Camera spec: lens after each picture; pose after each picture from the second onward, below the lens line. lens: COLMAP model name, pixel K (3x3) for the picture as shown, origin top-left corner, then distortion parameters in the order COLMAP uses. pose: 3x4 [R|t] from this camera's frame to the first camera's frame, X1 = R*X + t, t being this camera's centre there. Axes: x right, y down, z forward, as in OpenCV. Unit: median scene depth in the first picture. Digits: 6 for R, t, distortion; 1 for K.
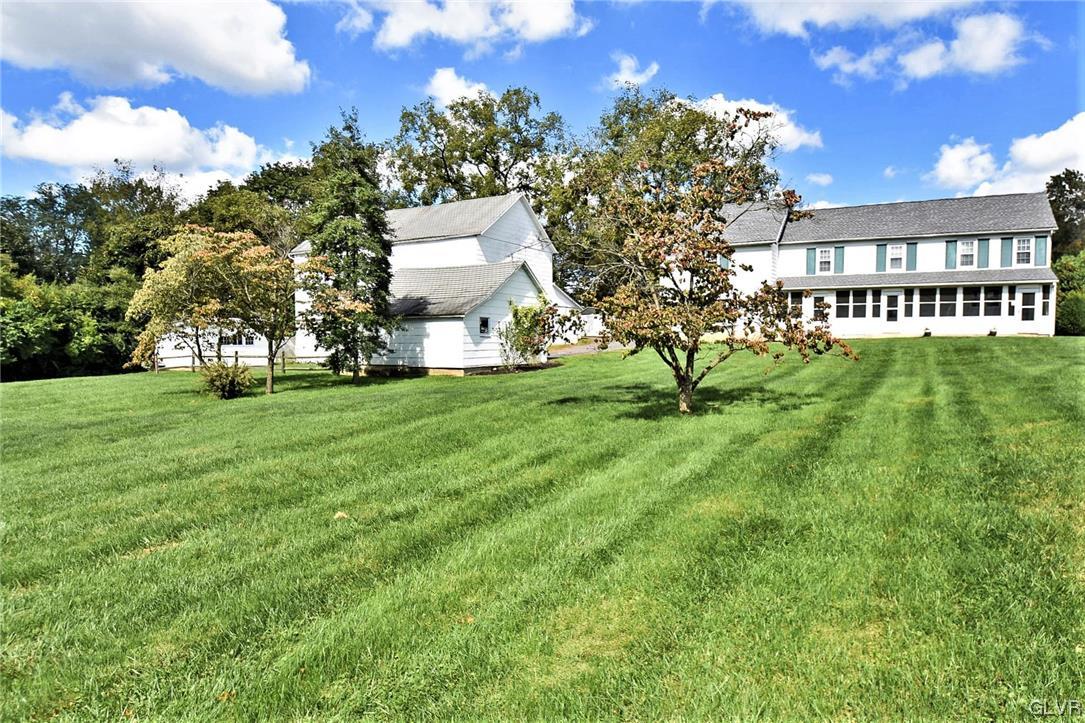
lens RADIAL K [[676.8, 0, 538.0], [0, 676.8, 356.0], [0, 0, 1]] dist [-0.019893, 0.007942]
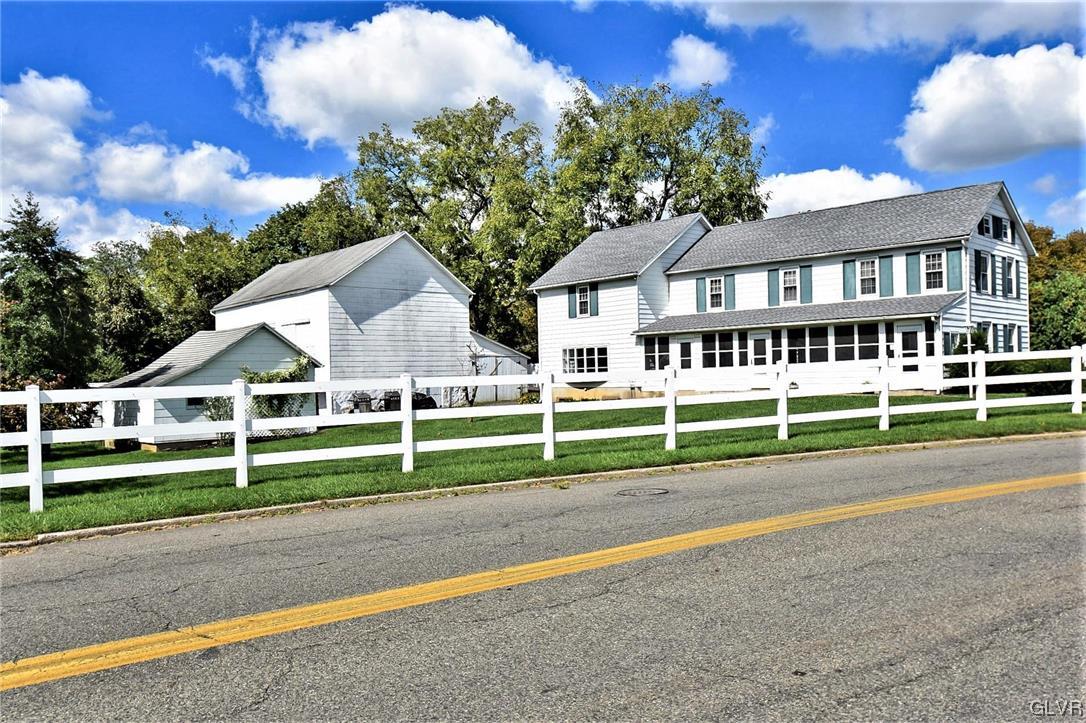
lens RADIAL K [[843.6, 0, 540.3], [0, 843.6, 369.0], [0, 0, 1]] dist [-0.037065, 0.008488]
pose [[0.949321, -0.026874, -0.313156, 0.593010], [0.017318, 0.999297, -0.033257, -0.030226], [0.313830, 0.026149, 0.949119, 0.036072]]
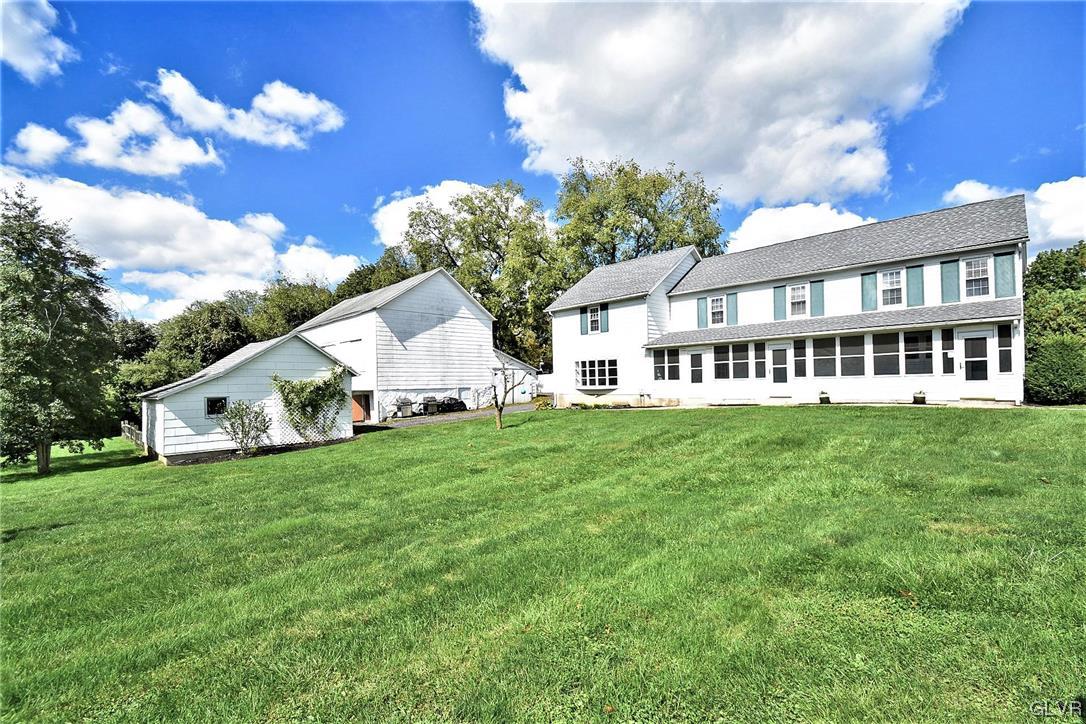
lens RADIAL K [[468.4, 0, 541.7], [0, 468.4, 378.7], [0, 0, 1]] dist [-0.003237, -0.000350]
pose [[0.960335, -0.026152, -0.277619, 0.415854], [0.017075, 0.999239, -0.035064, -0.042229], [0.278325, 0.028933, 0.960051, 0.409386]]
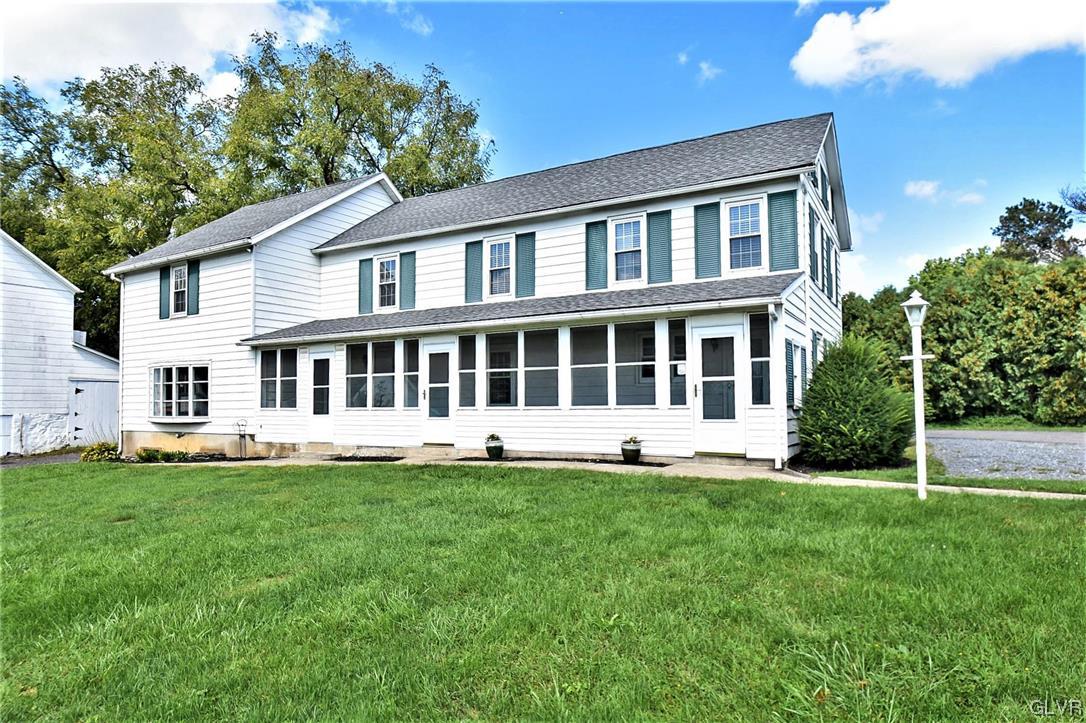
lens RADIAL K [[639.6, 0, 532.7], [0, 639.6, 380.9], [0, 0, 1]] dist [-0.001790, -0.001001]
pose [[0.999391, -0.010429, -0.033296, 0.601965], [0.008335, 0.998016, -0.062407, -0.049196], [0.033881, 0.062091, 0.997495, 0.622597]]
